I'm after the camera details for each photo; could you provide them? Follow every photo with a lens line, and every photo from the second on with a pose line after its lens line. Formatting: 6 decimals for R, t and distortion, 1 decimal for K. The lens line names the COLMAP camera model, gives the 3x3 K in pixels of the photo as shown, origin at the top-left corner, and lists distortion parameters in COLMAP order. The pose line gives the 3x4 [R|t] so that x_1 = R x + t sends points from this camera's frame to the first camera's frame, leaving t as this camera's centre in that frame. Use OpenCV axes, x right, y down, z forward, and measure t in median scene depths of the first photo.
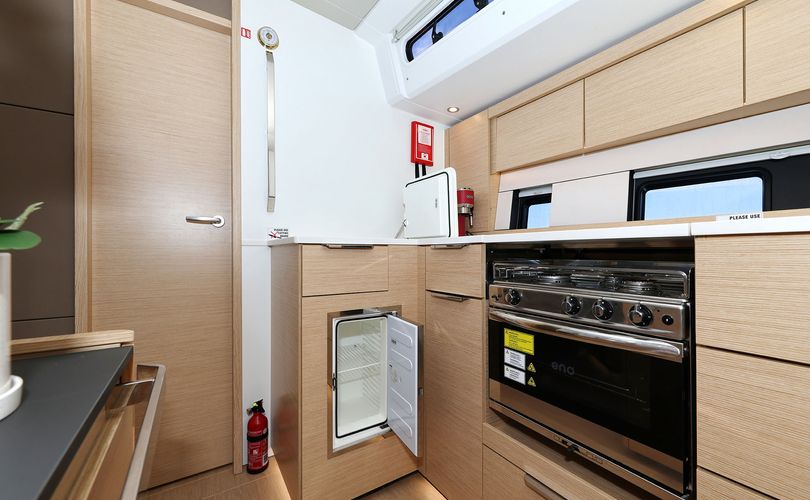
lens RADIAL K [[334.6, 0, 405.0], [0, 334.6, 250.0], [0, 0, 1]] dist [-0.007764, -0.000173]
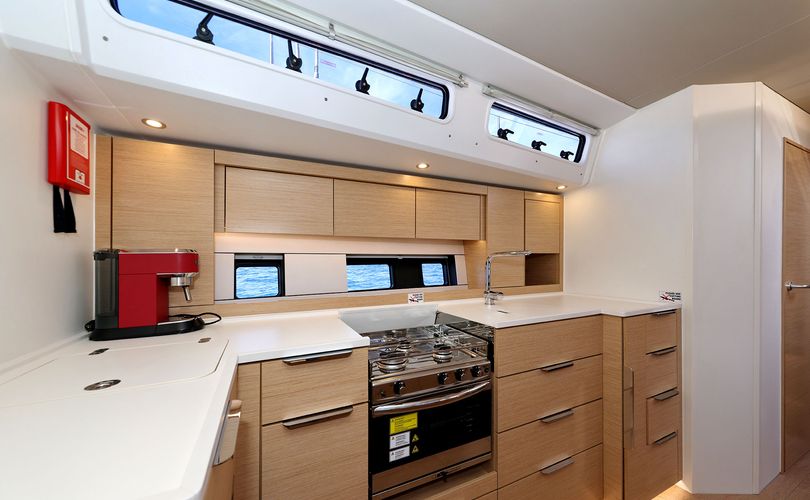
lens RADIAL K [[295.1, 0, 405.0], [0, 295.1, 250.0], [0, 0, 1]] dist [0.000503, 0.000027]
pose [[0.097942, 0.020256, 0.994986, -0.513149], [-0.015624, 0.999701, -0.018814, -0.233568], [-0.995069, -0.013703, 0.098229, 0.623141]]
